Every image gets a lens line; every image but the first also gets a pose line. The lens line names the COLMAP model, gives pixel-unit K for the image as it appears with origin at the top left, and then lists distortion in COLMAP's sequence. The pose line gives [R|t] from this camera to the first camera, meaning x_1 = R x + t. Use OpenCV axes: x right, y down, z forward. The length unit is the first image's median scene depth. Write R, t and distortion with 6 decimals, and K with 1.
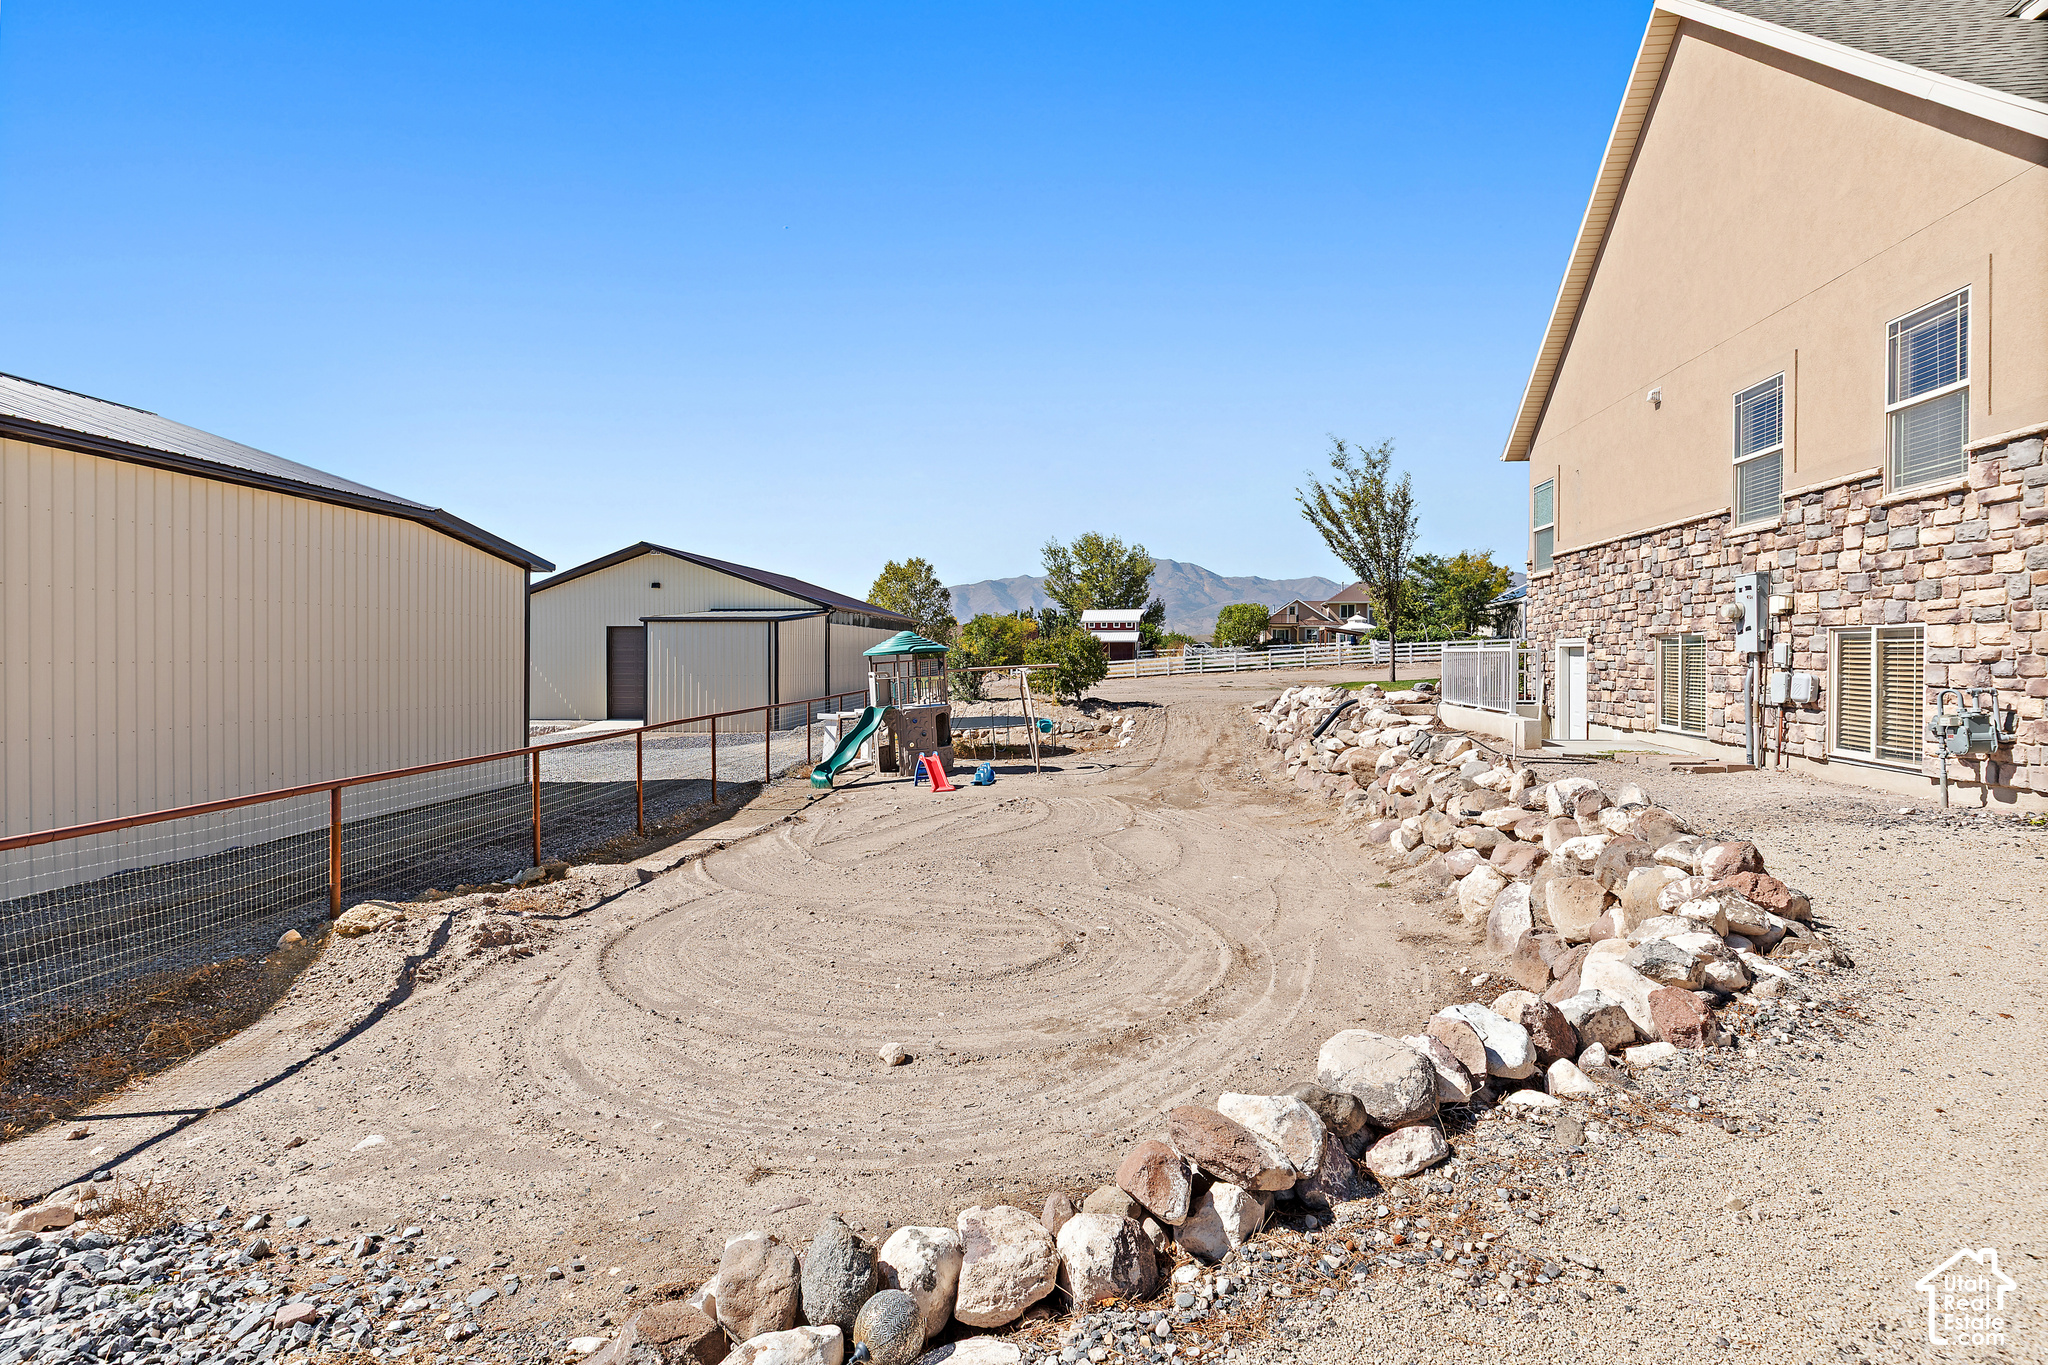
lens RADIAL K [[969.1, 0, 1027.7], [0, 969.1, 653.5], [0, 0, 1]] dist [-0.001539, -0.000325]
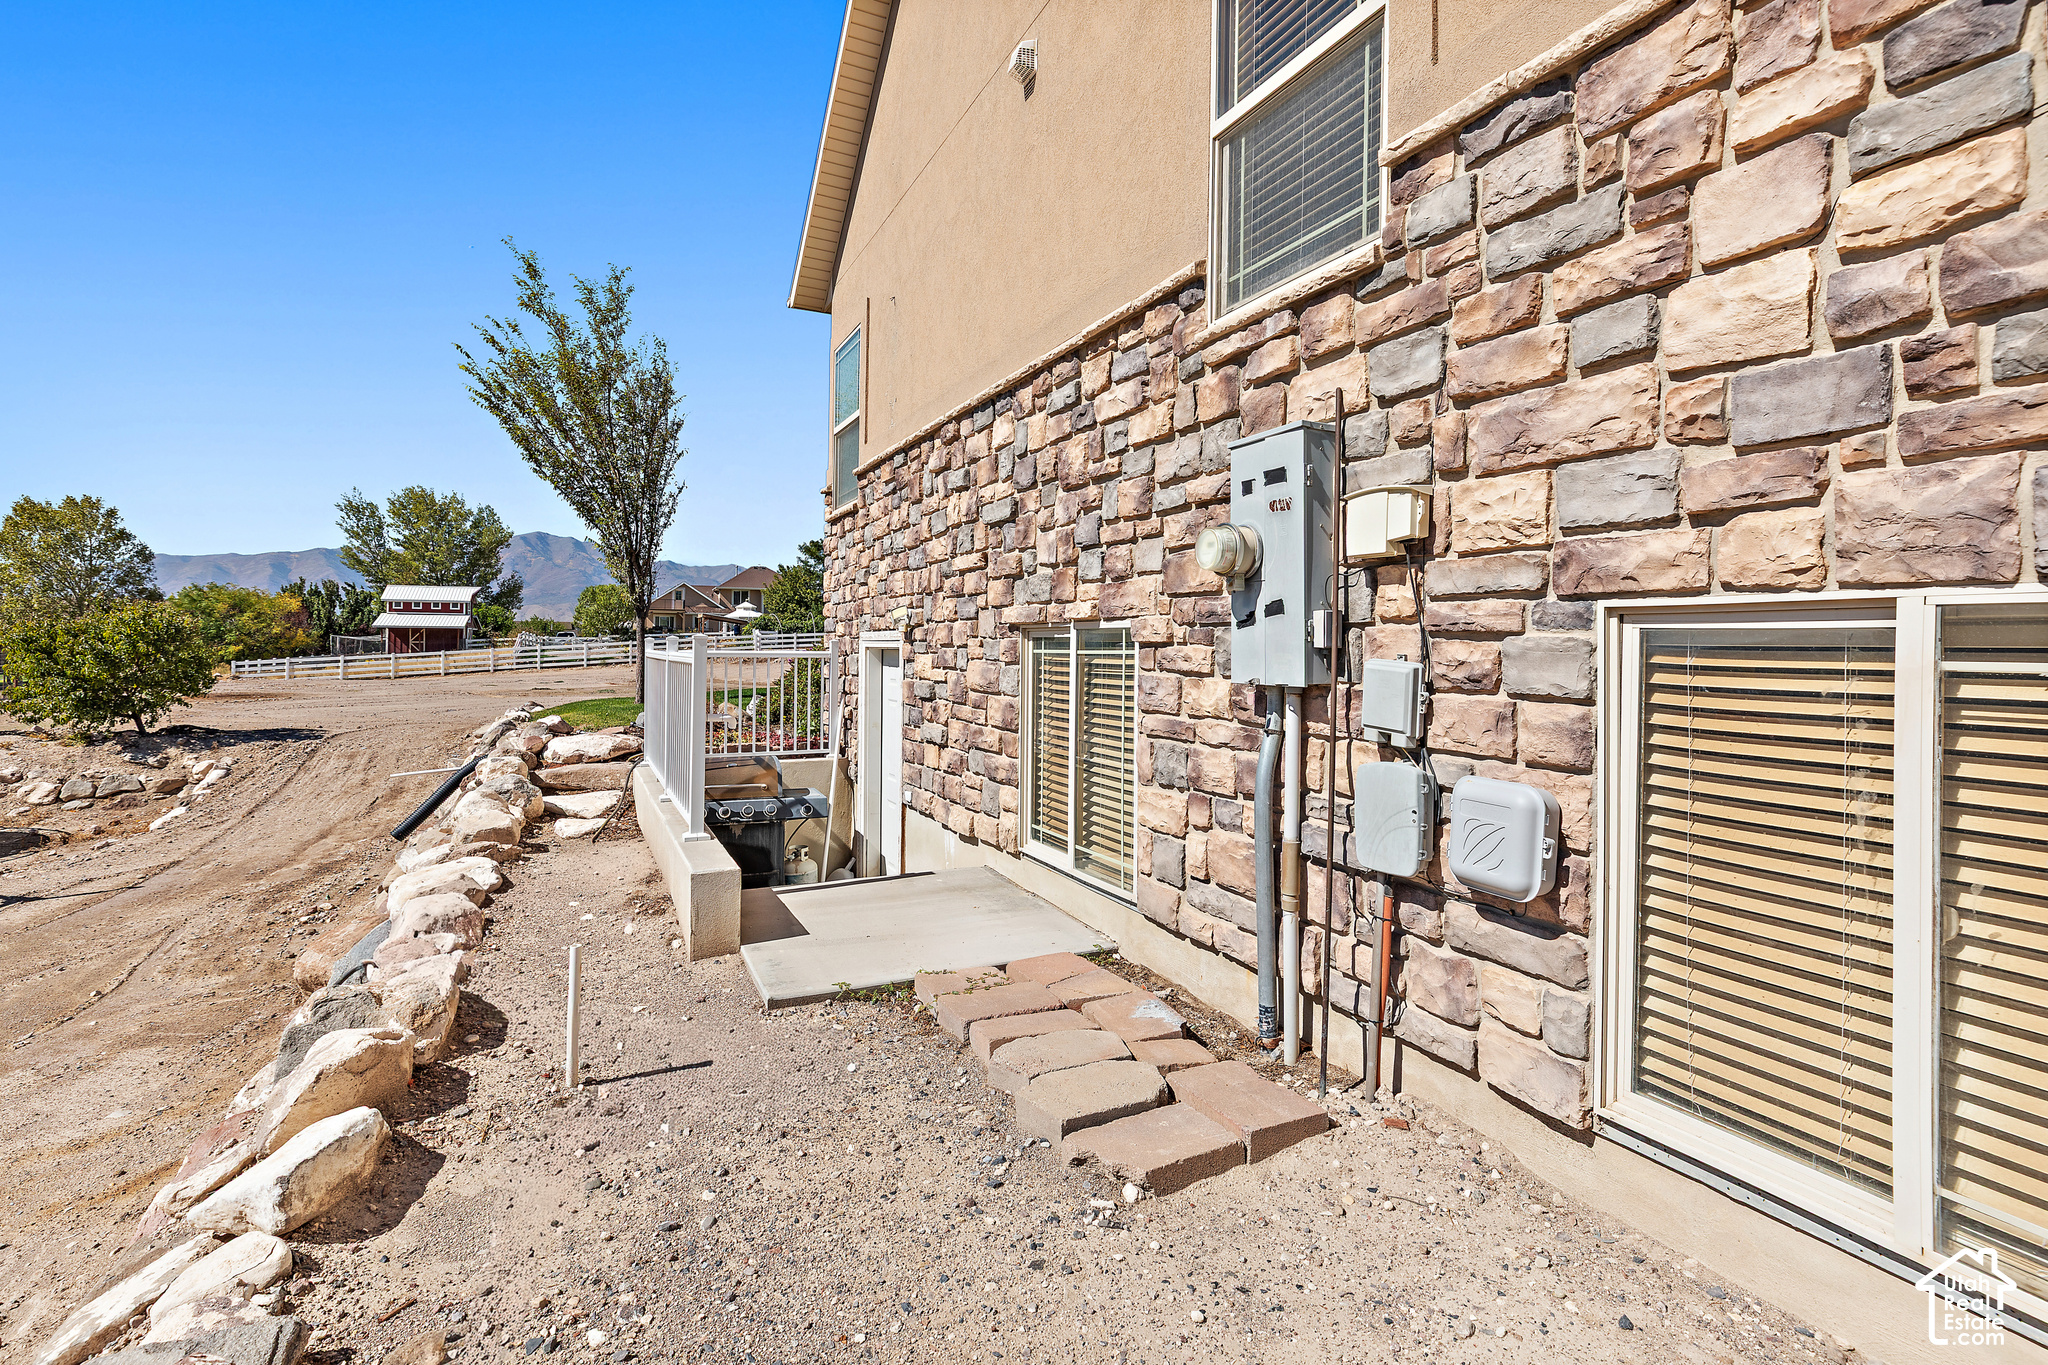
lens RADIAL K [[969.1, 0, 1027.7], [0, 969.1, 653.5], [0, 0, 1]] dist [-0.001539, -0.000325]
pose [[0.835572, 0.000013, 0.549381, 0.426547], [-0.006317, 0.999934, 0.009584, -0.011636], [-0.549345, -0.011479, 0.835517, 0.657650]]
